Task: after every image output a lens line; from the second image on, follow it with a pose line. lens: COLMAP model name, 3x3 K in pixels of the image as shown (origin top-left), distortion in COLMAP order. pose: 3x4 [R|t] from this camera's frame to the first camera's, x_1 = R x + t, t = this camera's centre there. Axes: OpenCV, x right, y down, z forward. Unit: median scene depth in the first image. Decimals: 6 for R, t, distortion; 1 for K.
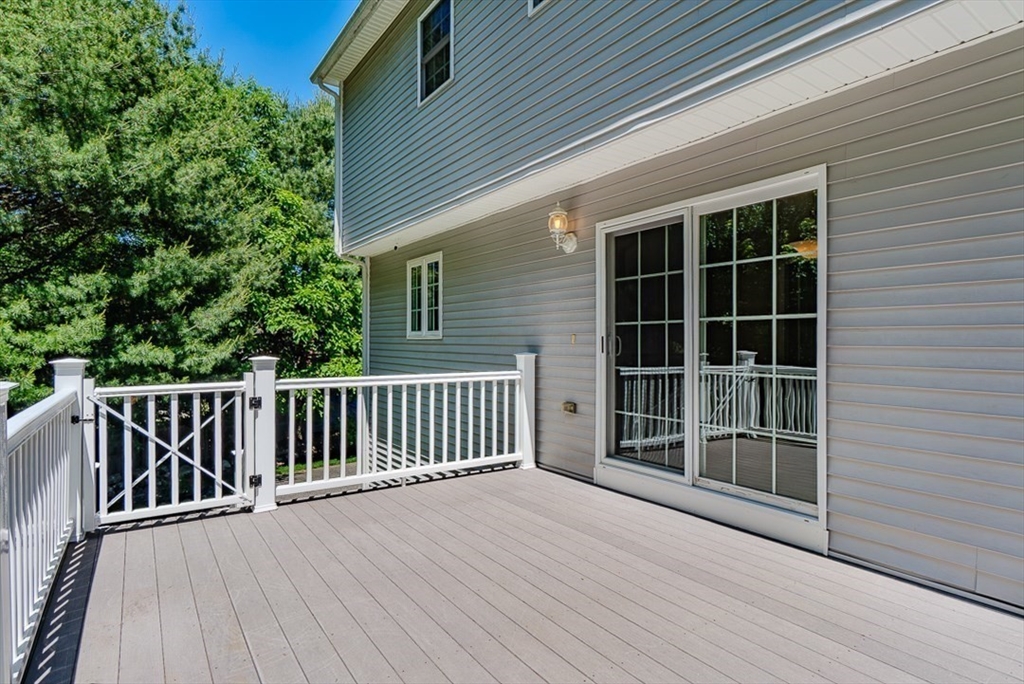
lens RADIAL K [[544.2, 0, 508.3], [0, 544.2, 339.6], [0, 0, 1]] dist [-0.002268, -0.000636]
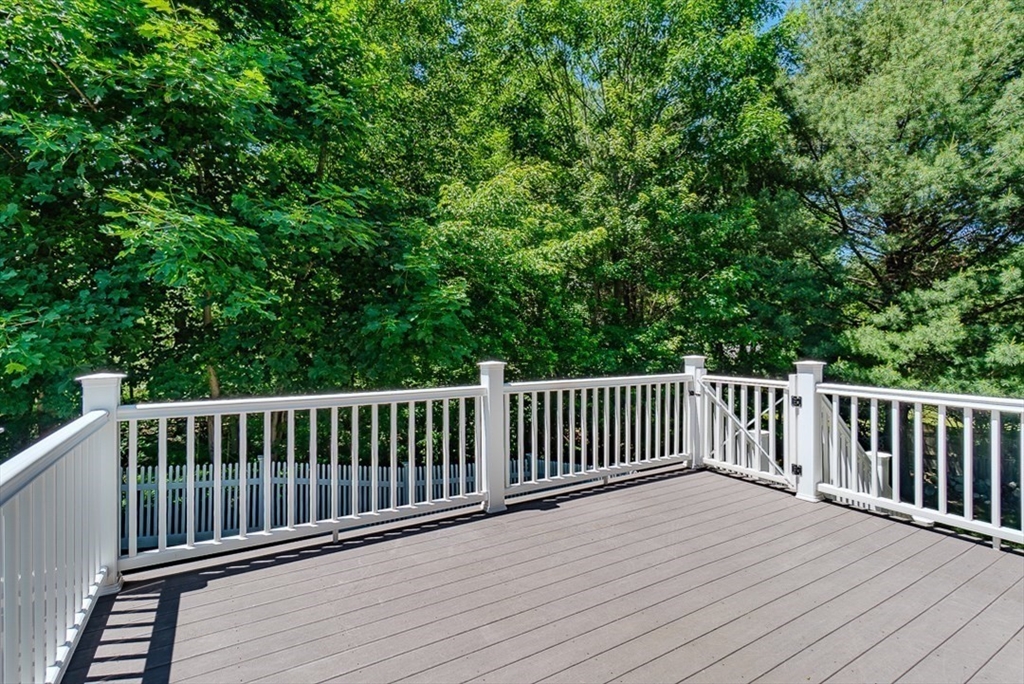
lens RADIAL K [[493.2, 0, 510.2], [0, 493.2, 338.6], [0, 0, 1]] dist [0.002323, 0.000540]
pose [[-0.048918, 0.007547, -0.998774, 0.607000], [0.002141, 0.999970, 0.007451, -0.025283], [0.998801, -0.001774, -0.048933, 0.453008]]
